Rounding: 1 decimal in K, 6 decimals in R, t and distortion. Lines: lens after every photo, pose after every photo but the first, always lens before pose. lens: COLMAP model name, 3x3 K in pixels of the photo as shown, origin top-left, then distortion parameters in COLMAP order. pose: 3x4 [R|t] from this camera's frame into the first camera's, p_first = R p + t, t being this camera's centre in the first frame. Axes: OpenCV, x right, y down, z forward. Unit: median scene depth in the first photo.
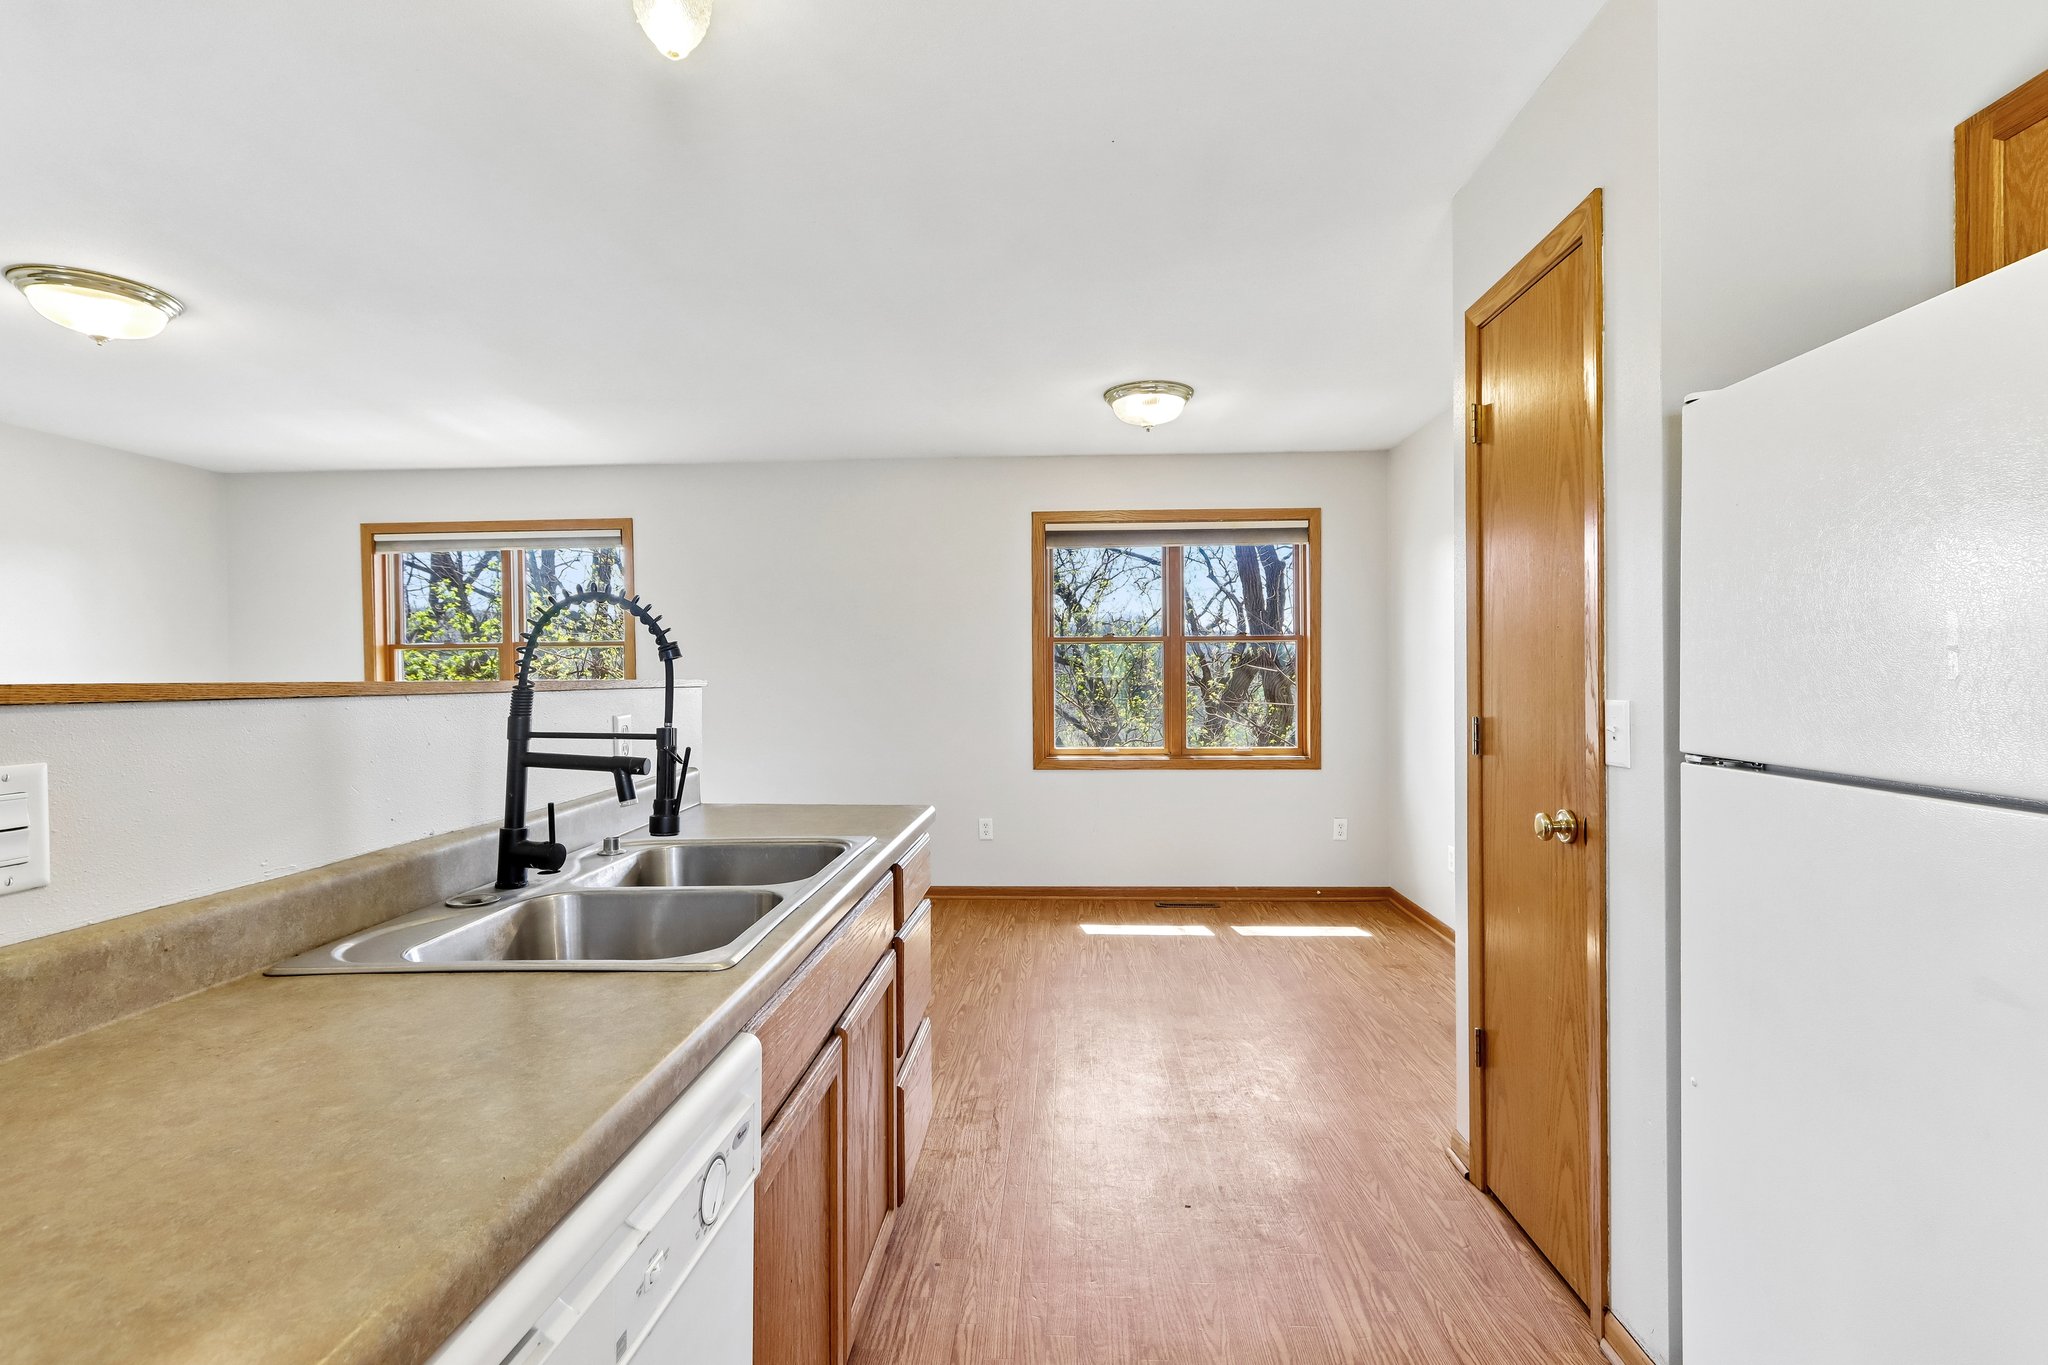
lens RADIAL K [[949.5, 0, 1018.8], [0, 949.5, 677.8], [0, 0, 1]] dist [0.004620, 0.000085]
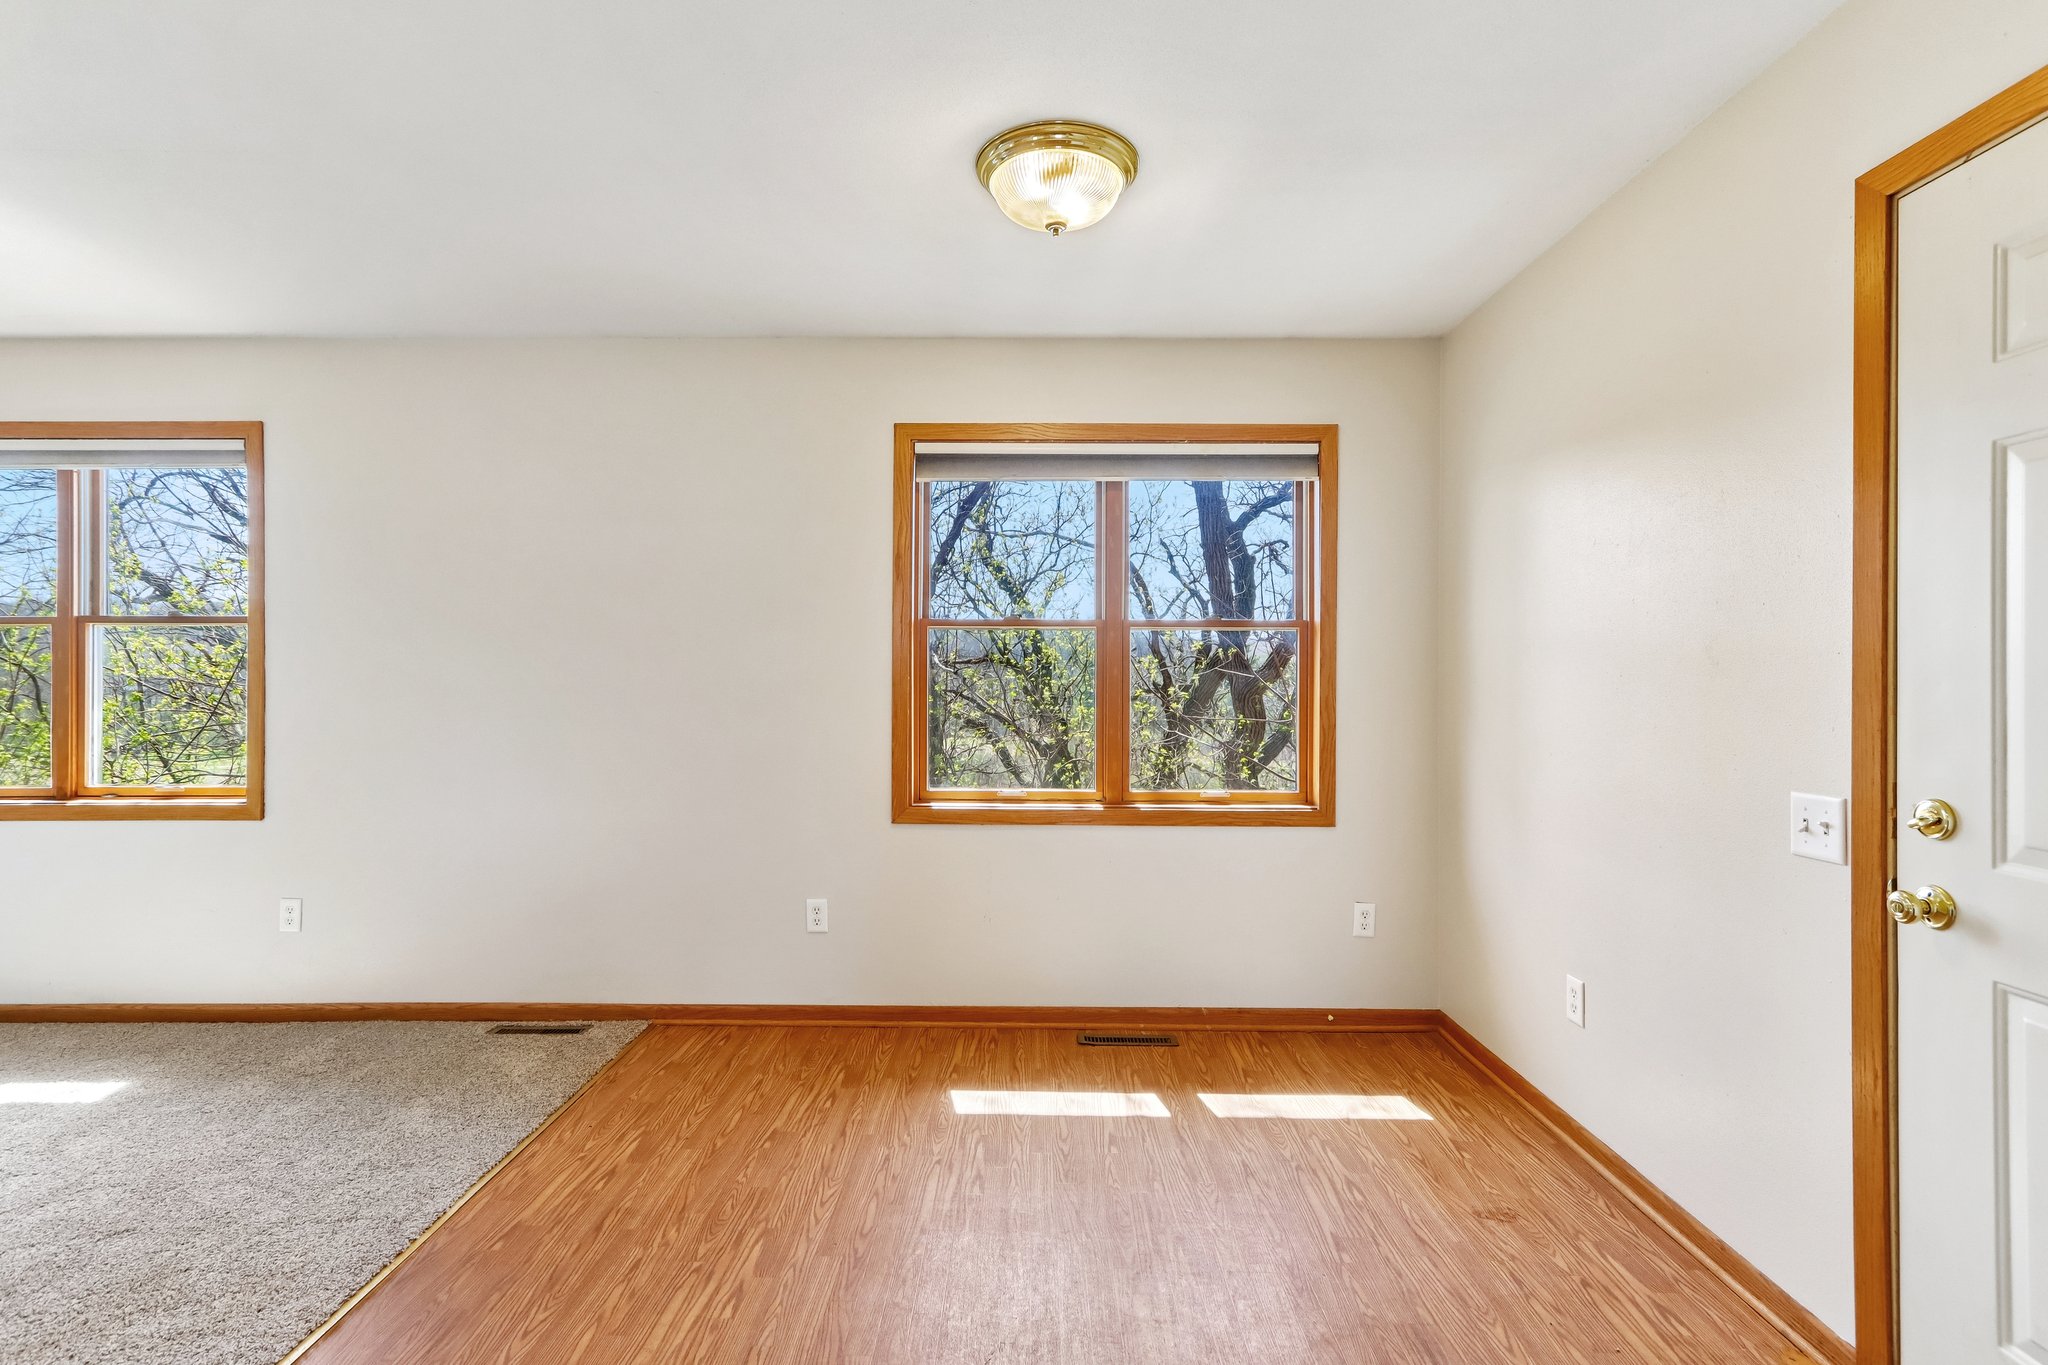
lens RADIAL K [[958.4, 0, 1018.4], [0, 958.4, 673.3], [0, 0, 1]] dist [0.005782, -0.000111]
pose [[0.999168, 0.011513, 0.039113, 0.074379], [-0.011119, 0.999885, -0.010272, 0.000775], [-0.039226, 0.009828, 0.999182, 0.350057]]
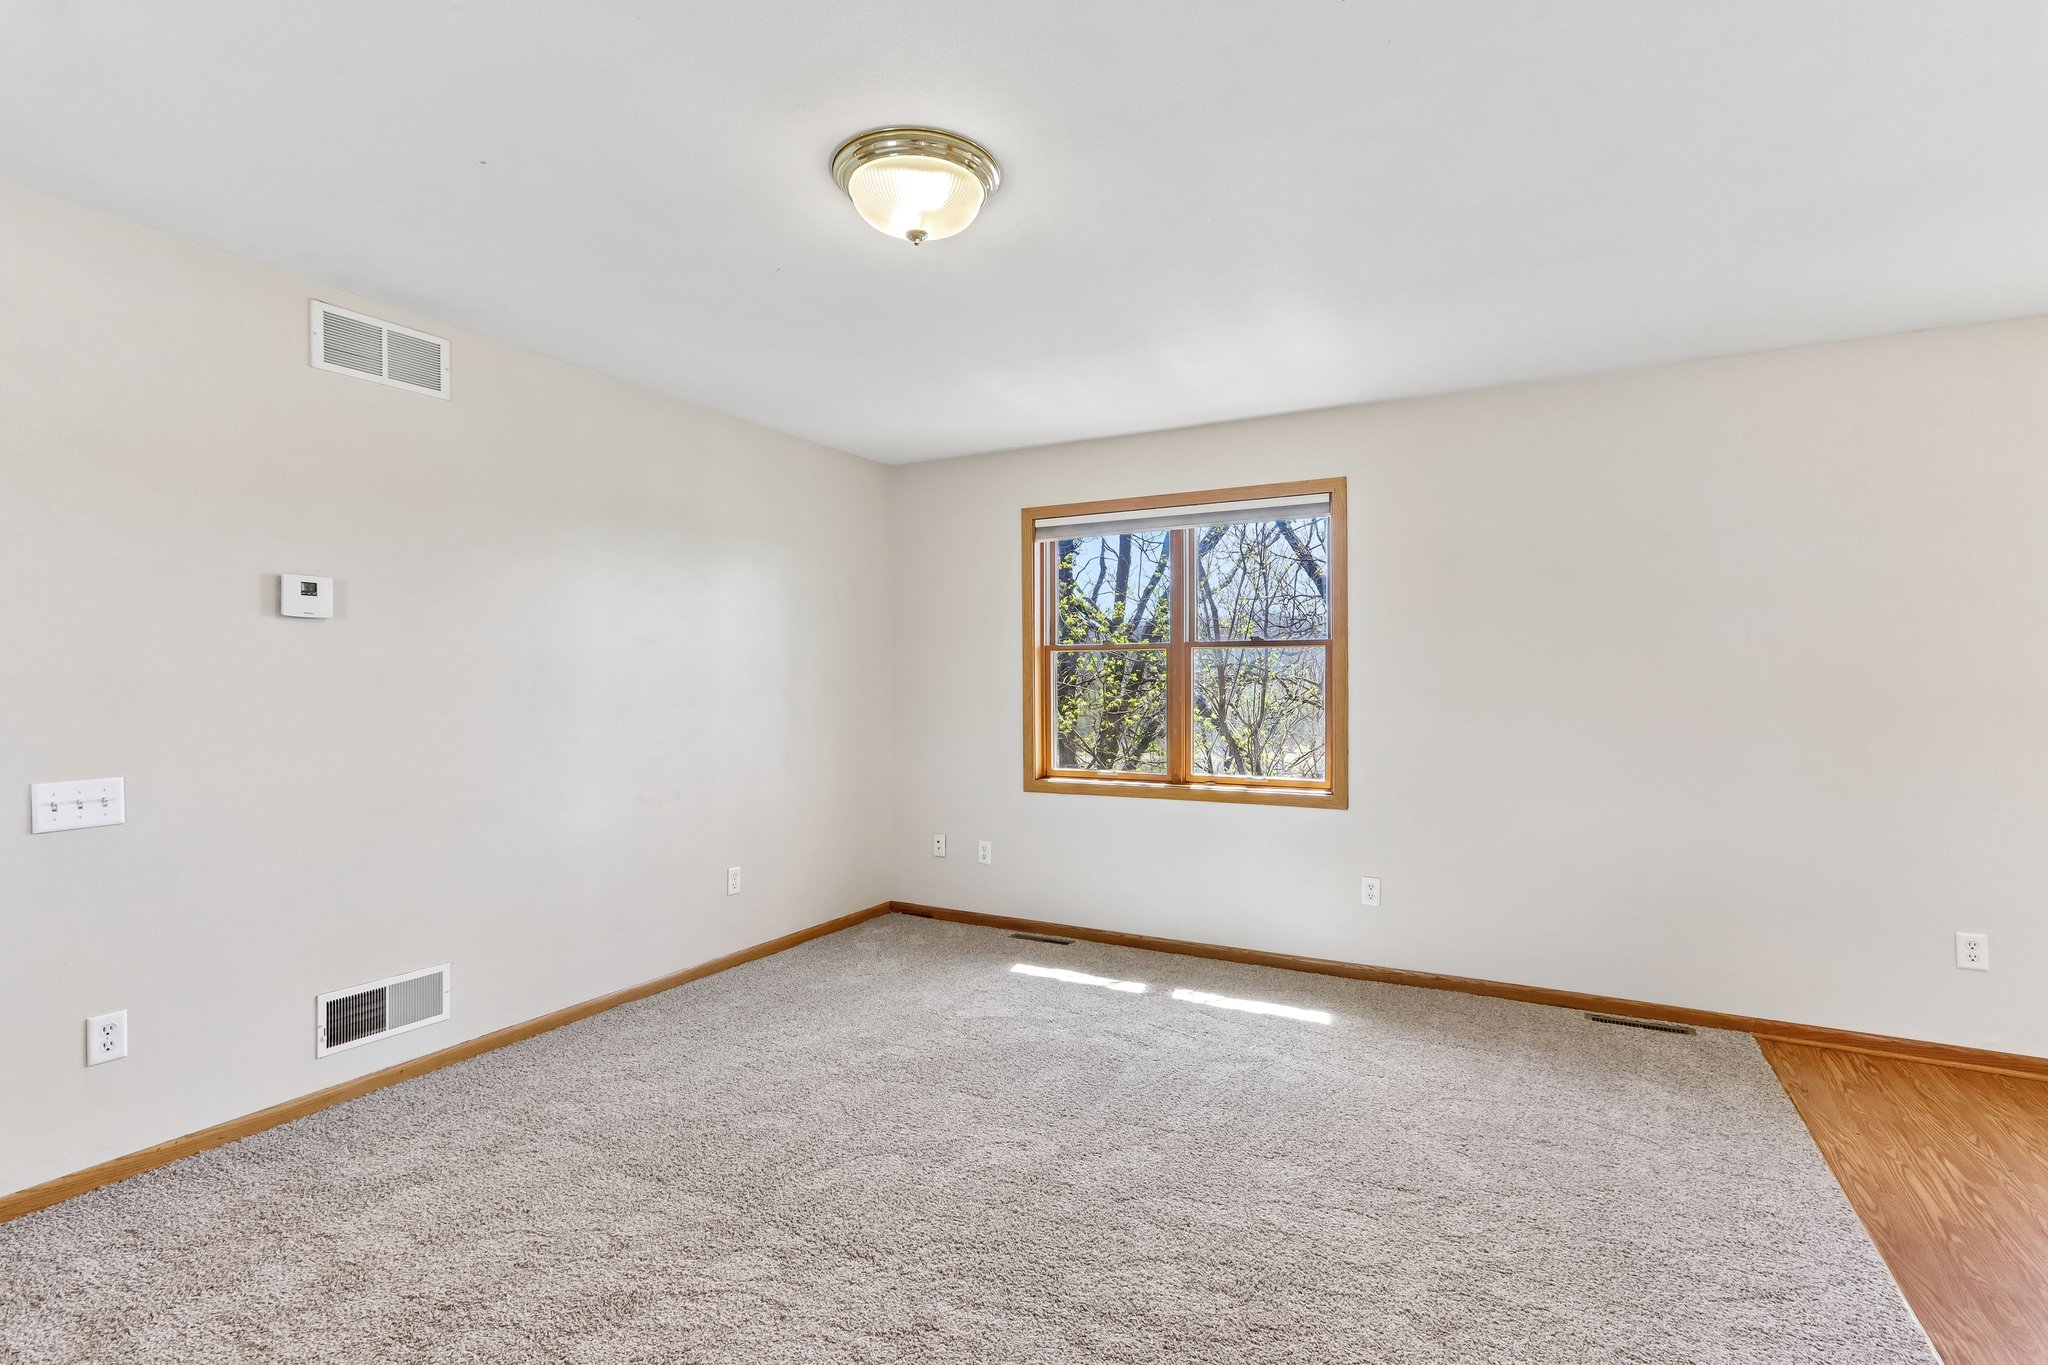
lens RADIAL K [[972.8, 0, 1024.0], [0, 972.8, 682.5], [0, 0, 1]] dist [0.008309, -0.000143]
pose [[0.900782, 0.010796, -0.434137, -0.305515], [-0.010690, 0.999939, 0.002687, -0.003437], [0.434140, 0.002221, 0.900843, 0.195566]]
